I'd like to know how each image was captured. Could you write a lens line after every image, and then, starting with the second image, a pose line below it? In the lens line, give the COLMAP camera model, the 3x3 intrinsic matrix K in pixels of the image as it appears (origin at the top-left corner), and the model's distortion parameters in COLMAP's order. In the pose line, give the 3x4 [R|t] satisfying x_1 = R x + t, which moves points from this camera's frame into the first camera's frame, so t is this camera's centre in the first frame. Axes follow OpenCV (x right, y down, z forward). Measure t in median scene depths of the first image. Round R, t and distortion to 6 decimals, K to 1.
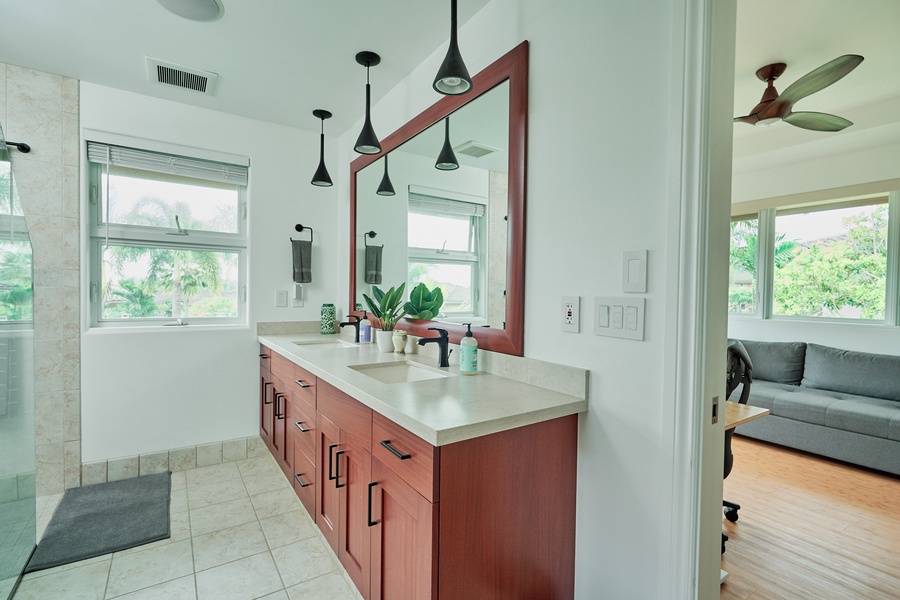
lens RADIAL K [[414.1, 0, 450.0], [0, 414.1, 300.0], [0, 0, 1]] dist [0.000661, 0.000122]
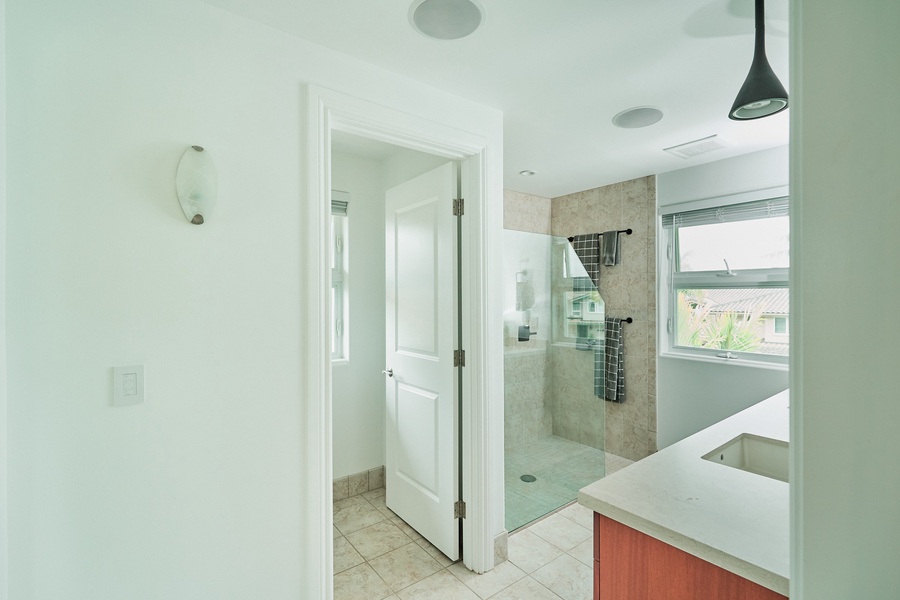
lens RADIAL K [[414.1, 0, 450.0], [0, 414.1, 300.0], [0, 0, 1]] dist [0.000661, 0.000122]
pose [[0.053395, -0.008174, -0.998540, 0.465241], [-0.018200, 0.999792, -0.009157, -0.080914], [0.998408, 0.018662, 0.053235, 0.241593]]
